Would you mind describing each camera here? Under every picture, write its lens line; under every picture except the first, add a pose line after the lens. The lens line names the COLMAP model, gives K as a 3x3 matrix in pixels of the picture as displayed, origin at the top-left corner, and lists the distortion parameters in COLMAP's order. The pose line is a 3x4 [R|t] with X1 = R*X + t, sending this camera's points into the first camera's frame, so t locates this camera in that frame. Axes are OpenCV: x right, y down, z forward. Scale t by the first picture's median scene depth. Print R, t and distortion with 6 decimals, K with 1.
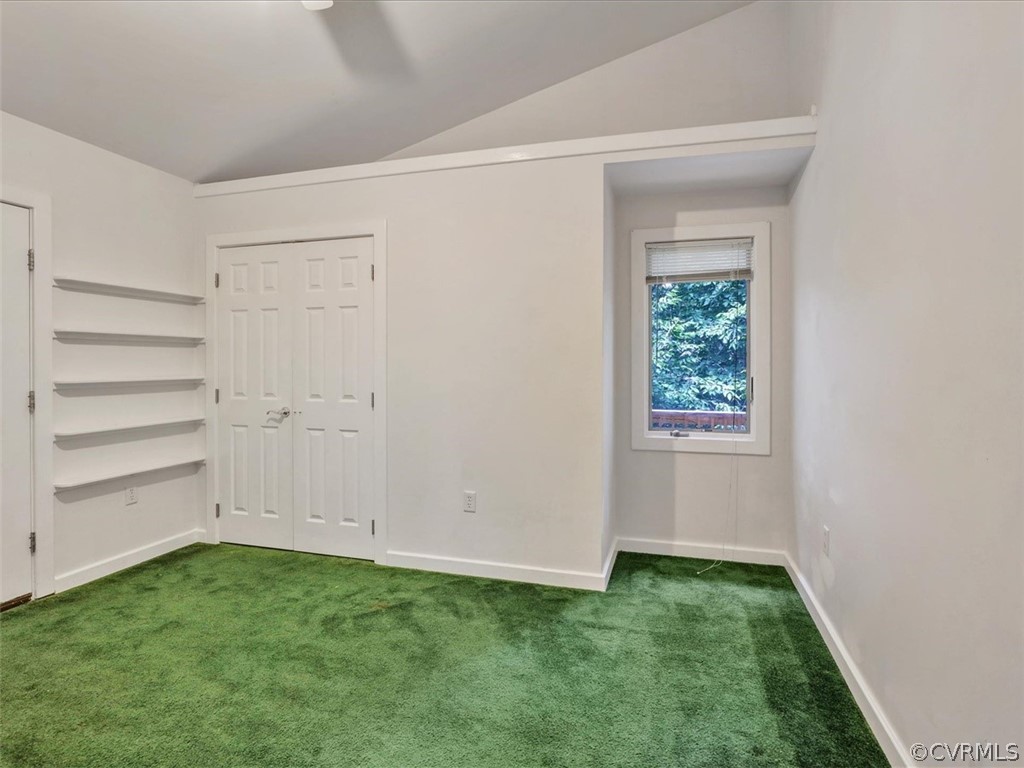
lens RADIAL K [[546.1, 0, 511.8], [0, 546.1, 372.3], [0, 0, 1]] dist [-0.037945, 0.017492]
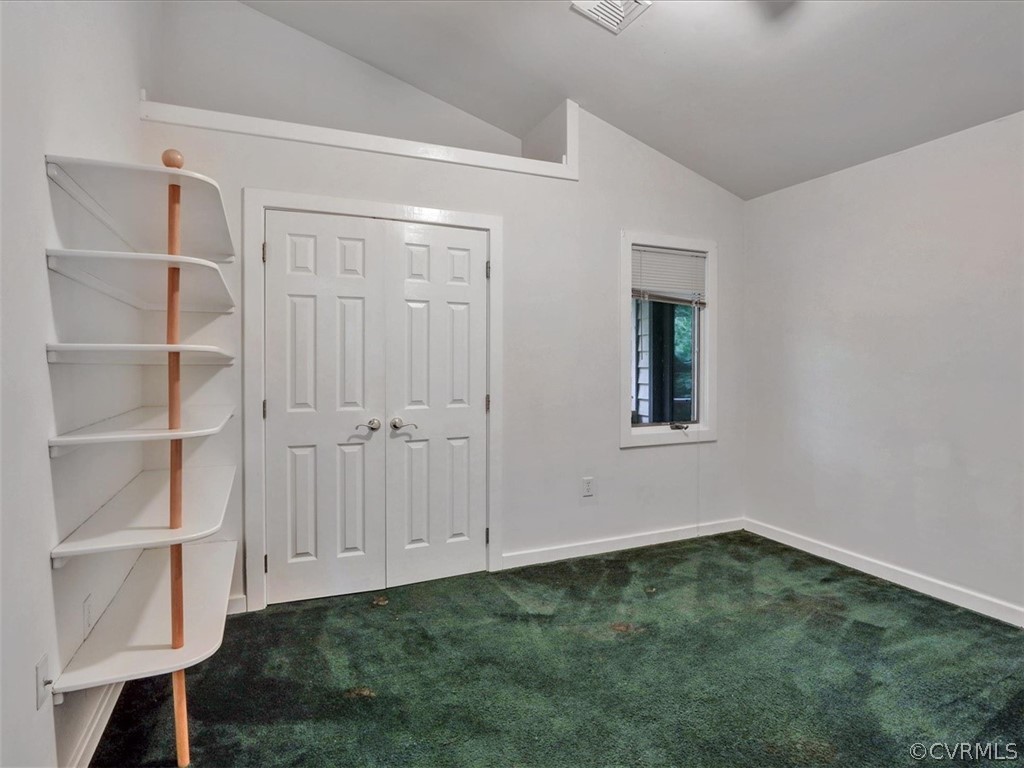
lens RADIAL K [[546.1, 0, 511.8], [0, 546.1, 372.3], [0, 0, 1]] dist [-0.037945, 0.017492]
pose [[0.738085, -0.024188, 0.674274, -0.822817], [0.017956, 0.999707, 0.016207, -0.015556], [-0.674469, 0.000145, 0.738303, 0.248275]]
